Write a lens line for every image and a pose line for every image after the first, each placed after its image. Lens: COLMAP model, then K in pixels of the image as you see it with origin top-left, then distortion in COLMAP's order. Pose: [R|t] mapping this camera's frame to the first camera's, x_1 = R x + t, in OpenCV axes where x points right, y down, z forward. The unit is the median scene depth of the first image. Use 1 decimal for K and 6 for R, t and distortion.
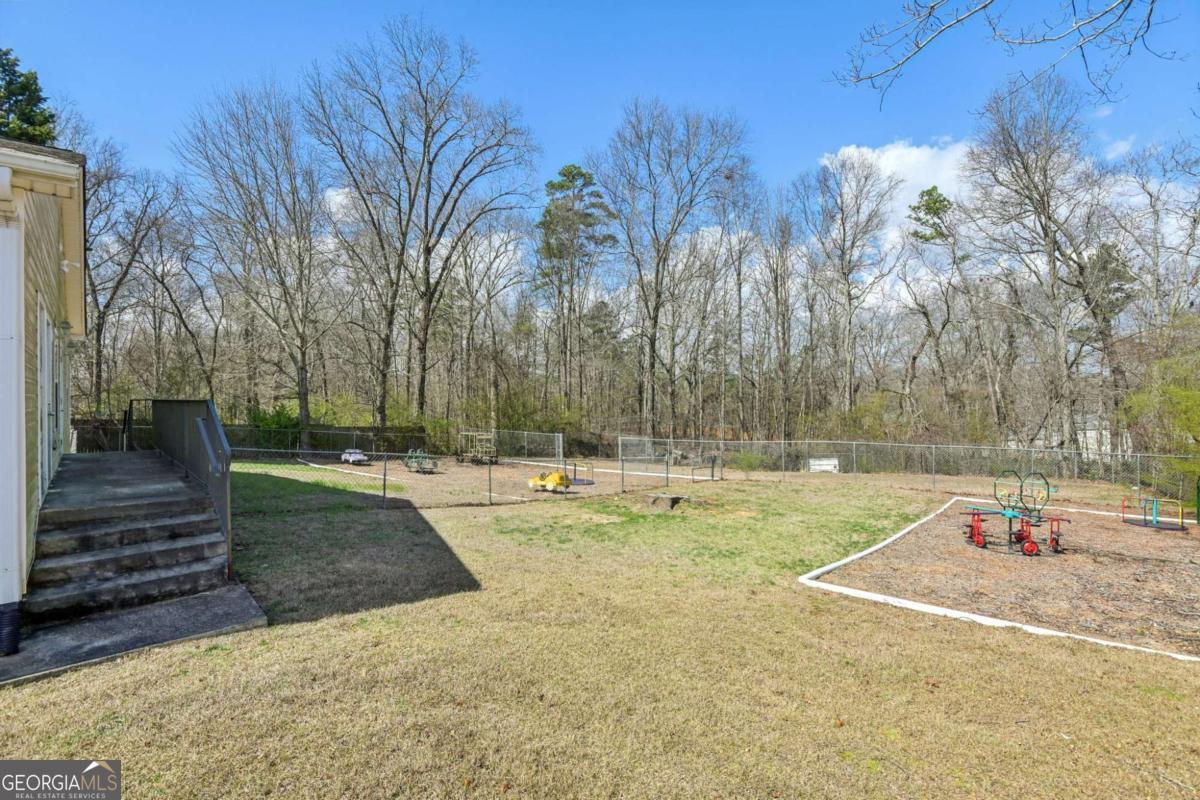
lens RADIAL K [[545.9, 0, 595.5], [0, 545.9, 393.1], [0, 0, 1]] dist [-0.019308, -0.002449]
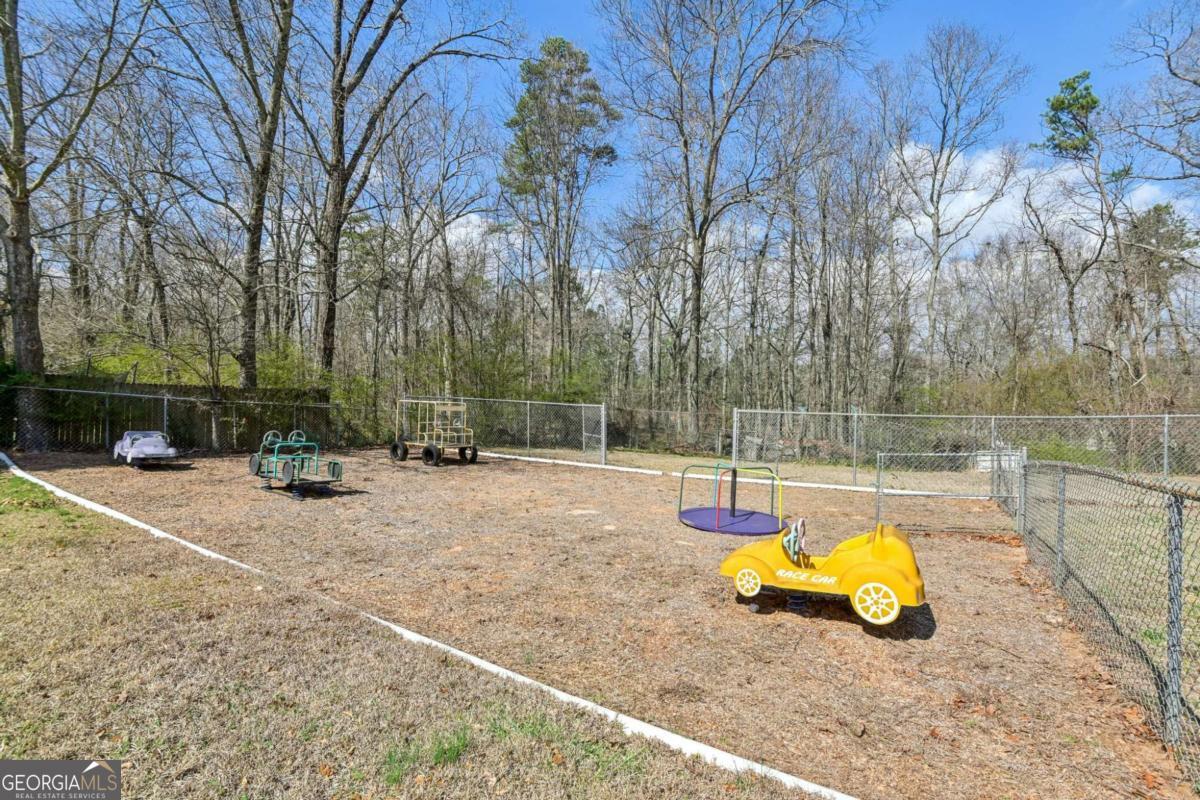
lens RADIAL K [[545.9, 0, 598.8], [0, 545.9, 405.6], [0, 0, 1]] dist [-0.019308, -0.002449]
pose [[0.992982, 0.009672, 0.117872, -0.090008], [-0.014778, 0.998986, 0.042521, 0.038731], [-0.117342, -0.043965, 0.992118, 0.346369]]
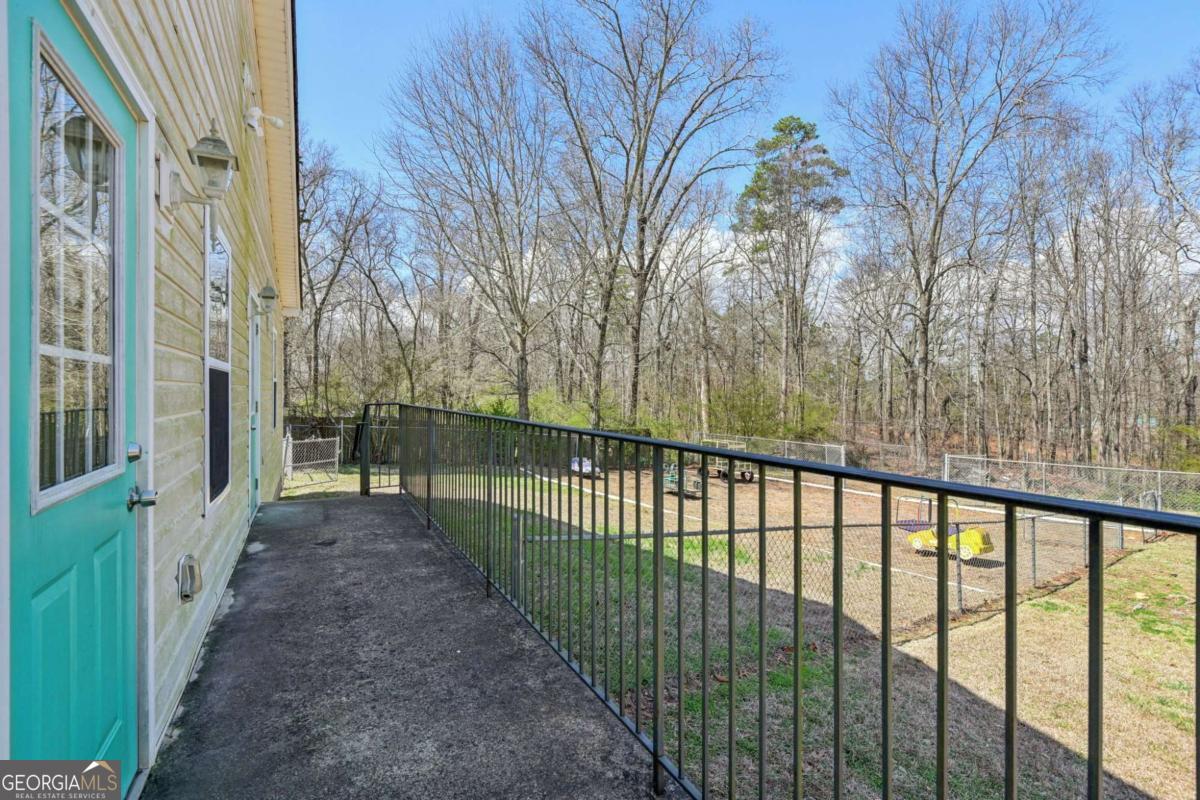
lens RADIAL K [[545.9, 0, 597.3], [0, 545.9, 394.0], [0, 0, 1]] dist [-0.019308, -0.002449]
pose [[0.963849, 0.008760, -0.266306, -0.132775], [-0.005301, 0.999892, 0.013703, -0.002087], [0.266397, -0.011796, 0.963791, 0.142804]]
